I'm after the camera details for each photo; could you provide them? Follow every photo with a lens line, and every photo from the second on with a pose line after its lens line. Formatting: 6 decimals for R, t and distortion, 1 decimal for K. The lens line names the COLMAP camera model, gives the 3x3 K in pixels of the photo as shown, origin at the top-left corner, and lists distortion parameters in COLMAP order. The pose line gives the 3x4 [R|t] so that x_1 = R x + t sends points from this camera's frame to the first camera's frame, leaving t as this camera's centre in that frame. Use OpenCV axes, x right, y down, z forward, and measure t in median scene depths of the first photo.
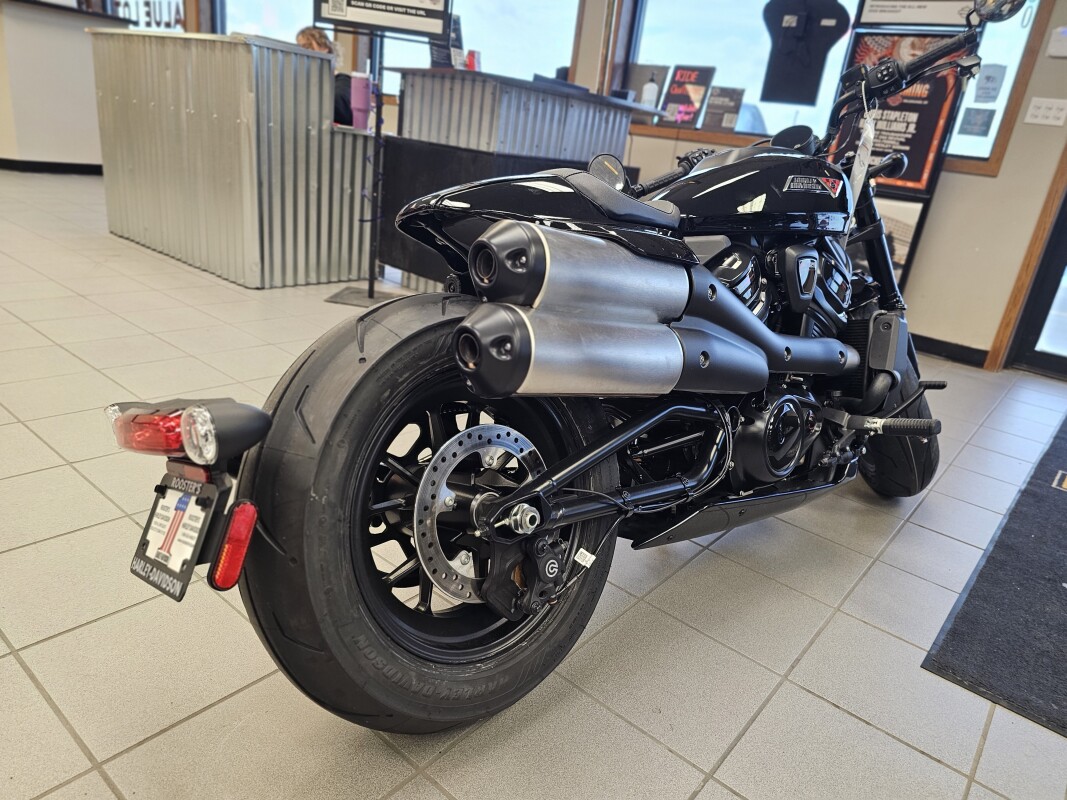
lens RADIAL K [[727.3, 0, 533.5], [0, 727.3, 400.0], [0, 0, 1]] dist [0.045486, -0.043972]
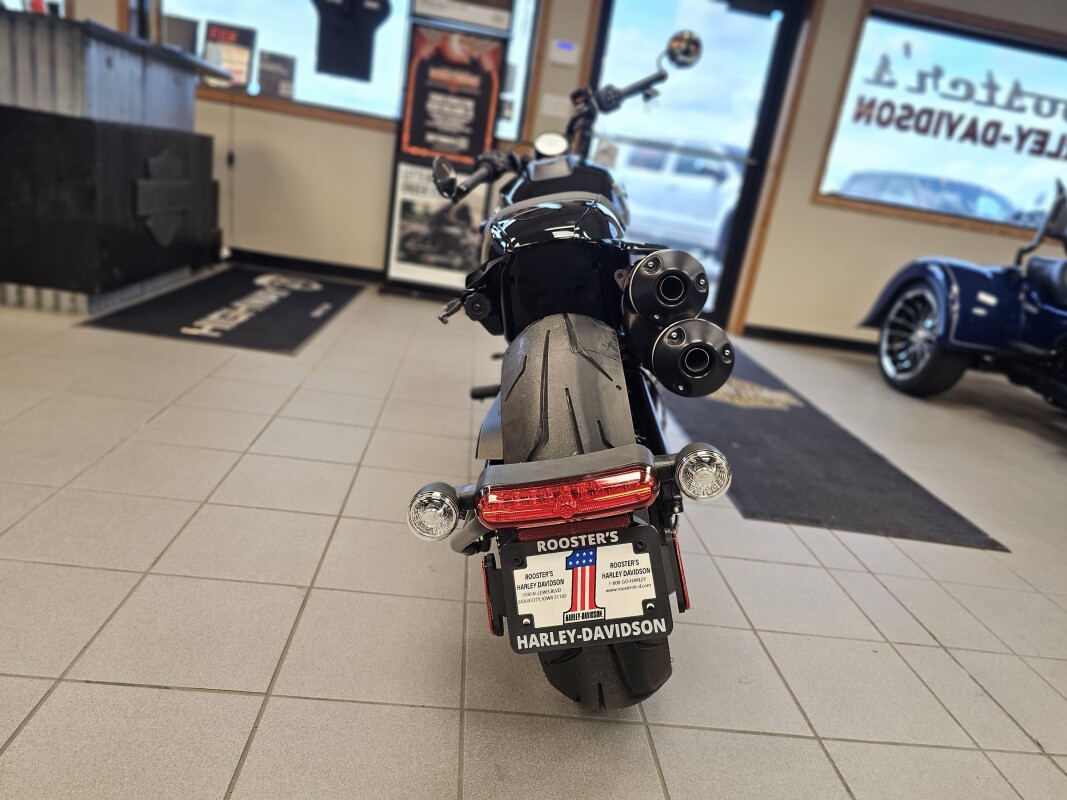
lens RADIAL K [[727.3, 0, 533.5], [0, 727.3, 400.0], [0, 0, 1]] dist [0.045486, -0.043972]
pose [[0.730602, -0.212012, 0.649054, -0.227518], [0.171994, 0.977064, 0.125552, -0.042680], [-0.660786, 0.019905, 0.750310, 0.054886]]
